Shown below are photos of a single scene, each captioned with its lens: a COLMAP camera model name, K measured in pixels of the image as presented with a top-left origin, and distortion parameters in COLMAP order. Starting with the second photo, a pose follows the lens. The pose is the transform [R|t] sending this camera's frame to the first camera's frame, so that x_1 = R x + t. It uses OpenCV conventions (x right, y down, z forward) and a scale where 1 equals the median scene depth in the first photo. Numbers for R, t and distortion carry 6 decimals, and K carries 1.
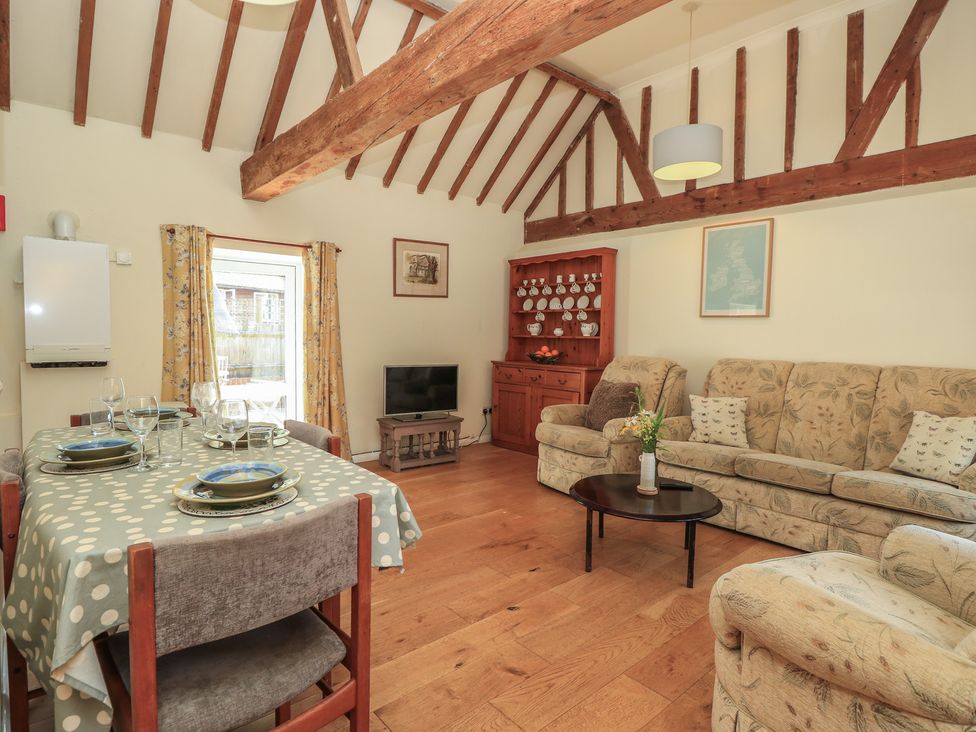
lens RADIAL K [[526.9, 0, 486.6], [0, 526.9, 361.2], [0, 0, 1]] dist [0.002932, -0.017940]
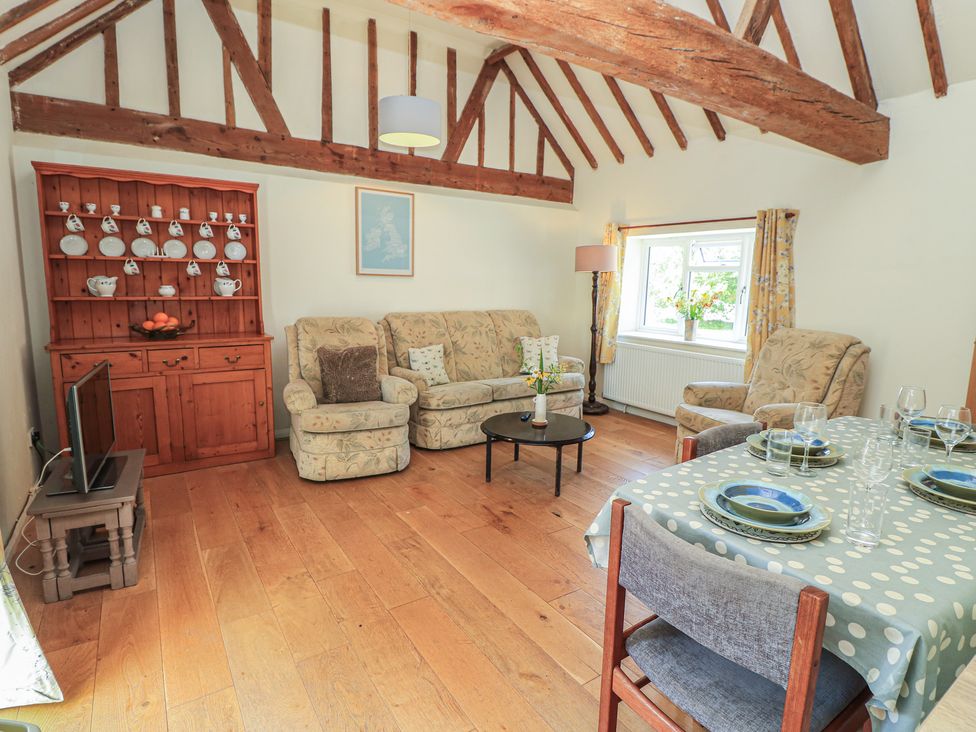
lens RADIAL K [[526.9, 0, 486.6], [0, 526.9, 361.2], [0, 0, 1]] dist [0.002932, -0.017940]
pose [[0.124084, -0.158710, 0.979497, -0.616580], [0.040681, 0.987110, 0.154790, -0.067403], [-0.991438, 0.020640, 0.128941, 0.626271]]
